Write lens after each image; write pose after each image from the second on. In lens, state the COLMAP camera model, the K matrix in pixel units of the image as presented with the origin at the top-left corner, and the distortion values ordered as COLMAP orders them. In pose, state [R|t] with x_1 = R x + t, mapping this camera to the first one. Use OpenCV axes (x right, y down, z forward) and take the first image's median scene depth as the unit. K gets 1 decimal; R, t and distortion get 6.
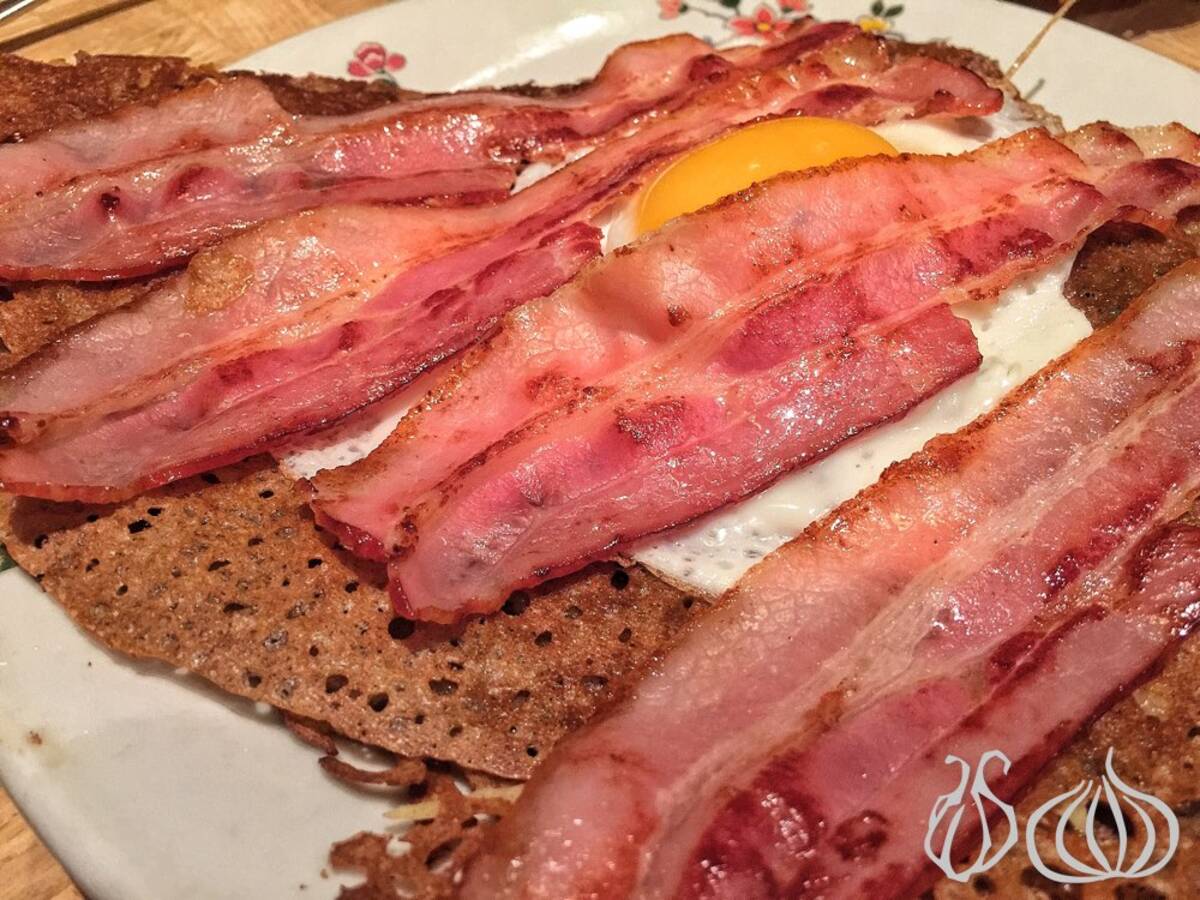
lens RADIAL K [[1105.0, 0, 603.6], [0, 1105.0, 417.4], [0, 0, 1]] dist [0.112574, -0.244098]
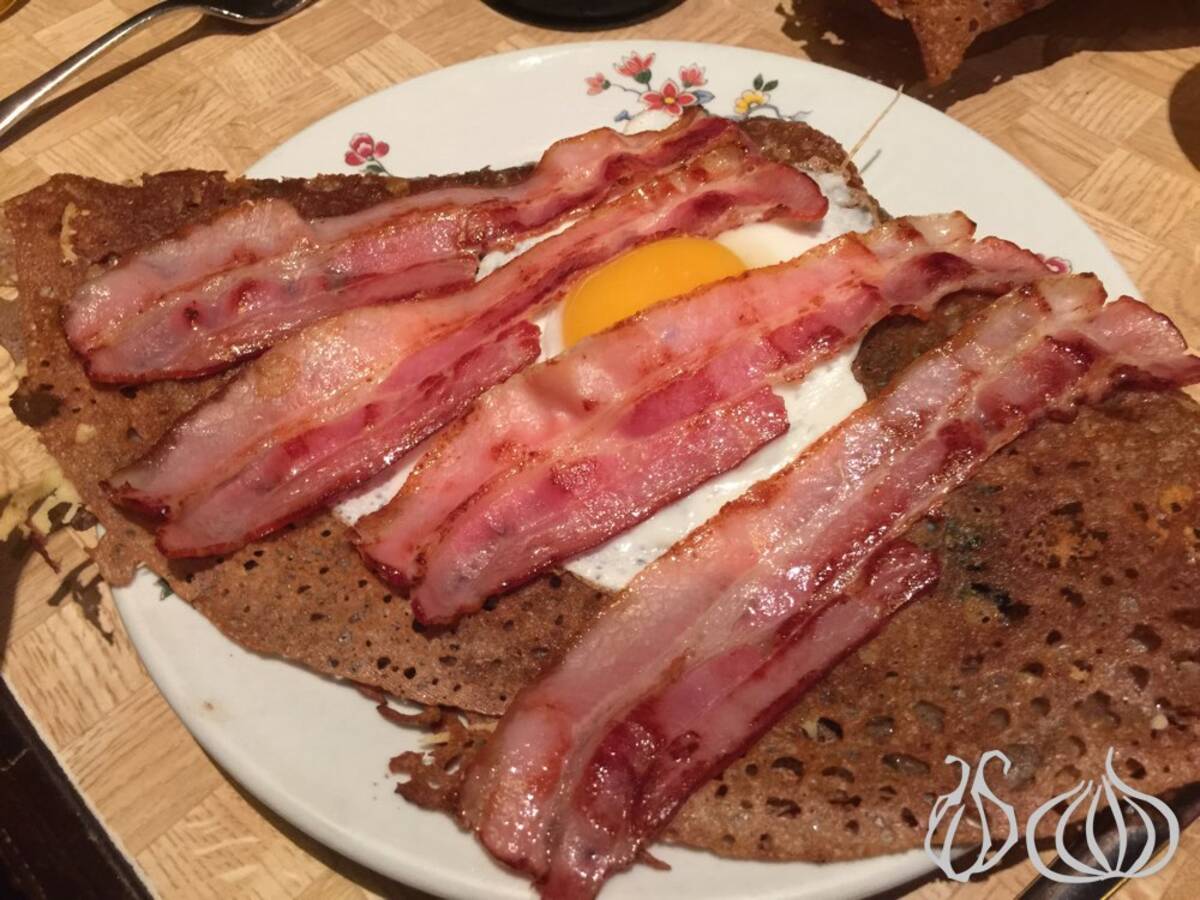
lens RADIAL K [[1105.0, 0, 603.6], [0, 1105.0, 417.4], [0, 0, 1]] dist [0.112574, -0.244098]
pose [[0.999278, -0.036958, 0.008846, 0.072379], [0.035299, 0.988926, 0.144151, -0.291532], [-0.014075, -0.143735, 0.989516, -0.495222]]
